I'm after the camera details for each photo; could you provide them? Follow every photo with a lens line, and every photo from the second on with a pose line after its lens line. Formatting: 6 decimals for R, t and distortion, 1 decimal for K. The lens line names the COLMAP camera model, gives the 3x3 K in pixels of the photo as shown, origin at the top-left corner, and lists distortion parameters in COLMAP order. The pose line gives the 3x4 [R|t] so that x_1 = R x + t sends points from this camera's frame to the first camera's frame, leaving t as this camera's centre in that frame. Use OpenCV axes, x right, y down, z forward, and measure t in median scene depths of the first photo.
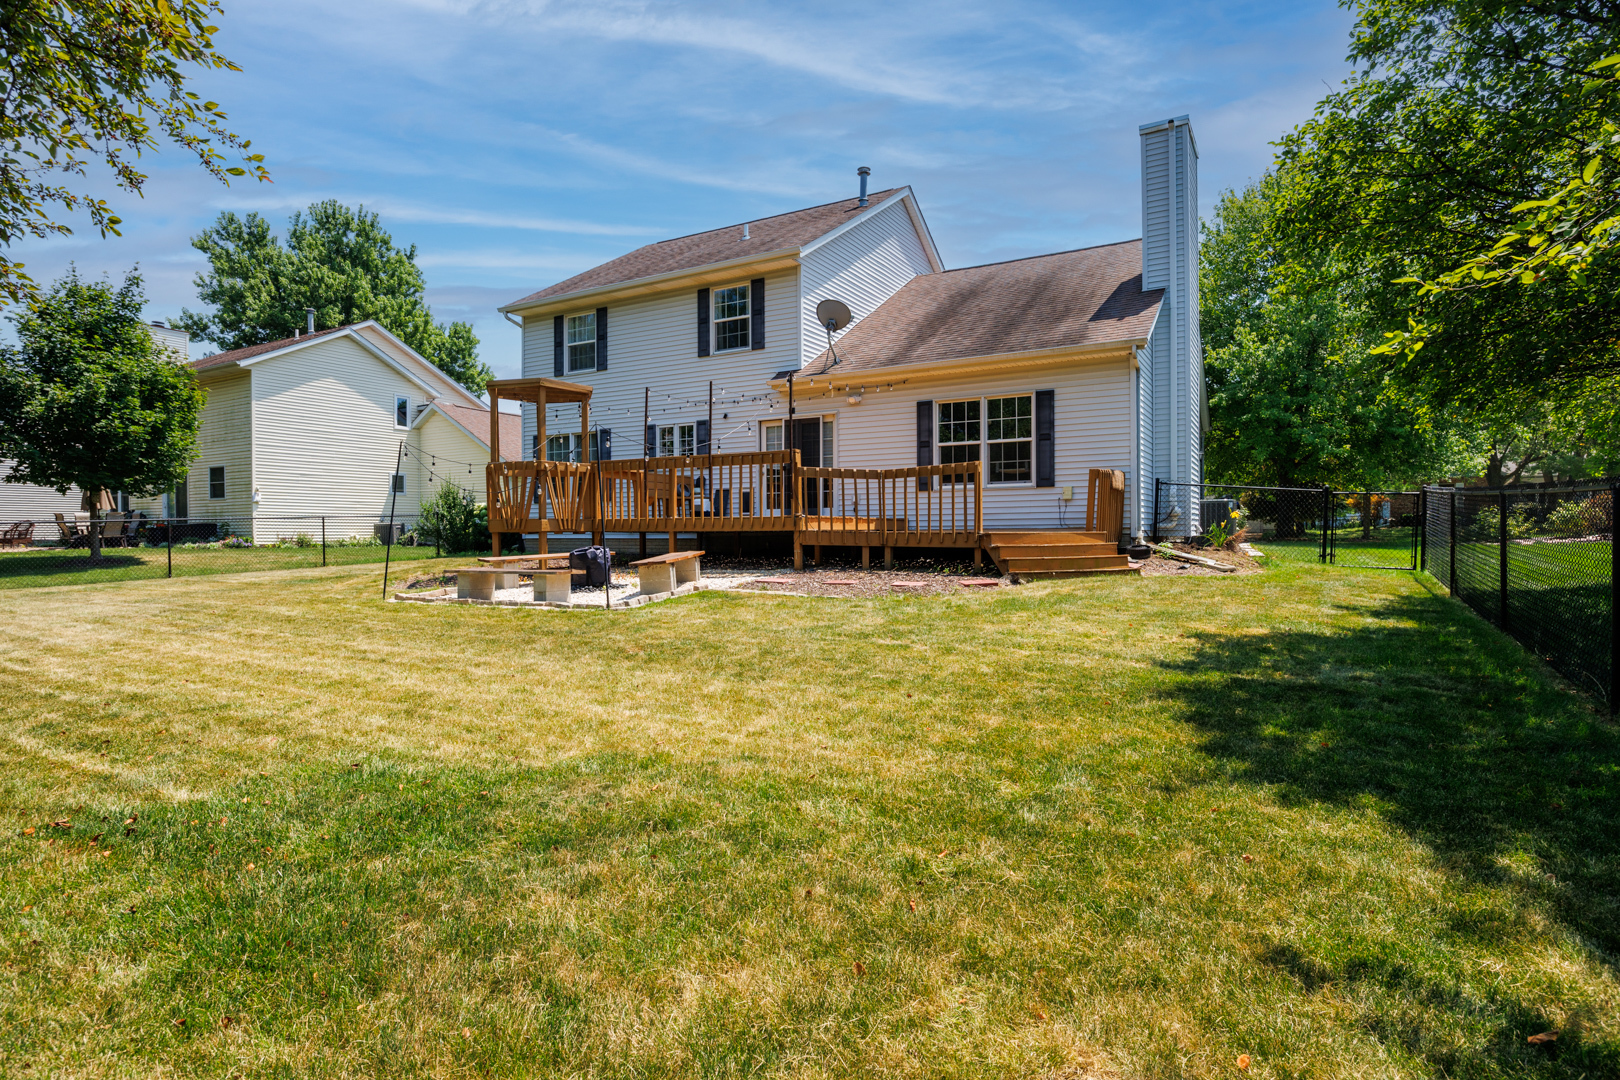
lens RADIAL K [[838.5, 0, 824.7], [0, 838.5, 544.0], [0, 0, 1]] dist [-0.009812, -0.002113]
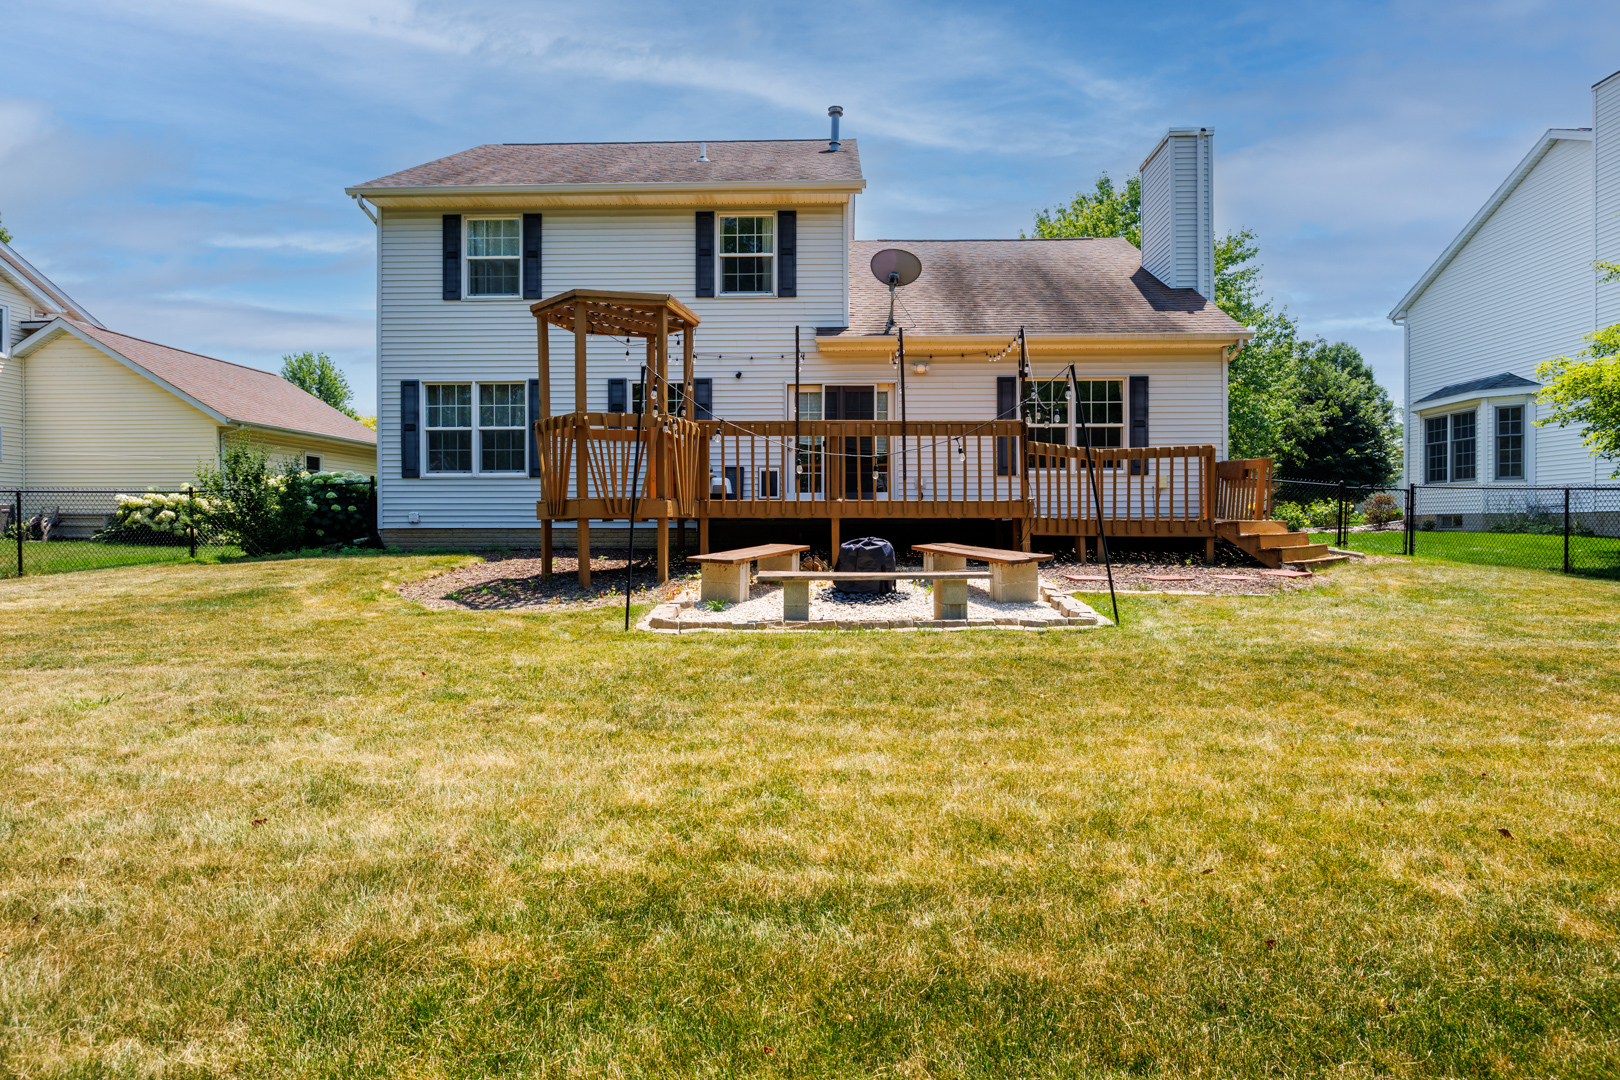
lens RADIAL K [[838.5, 0, 808.4], [0, 838.5, 534.0], [0, 0, 1]] dist [-0.009812, -0.002113]
pose [[0.882114, -0.003678, 0.471021, -0.446619], [0.002875, 0.999993, 0.002424, -0.002159], [-0.471027, -0.000784, 0.882119, 0.265853]]
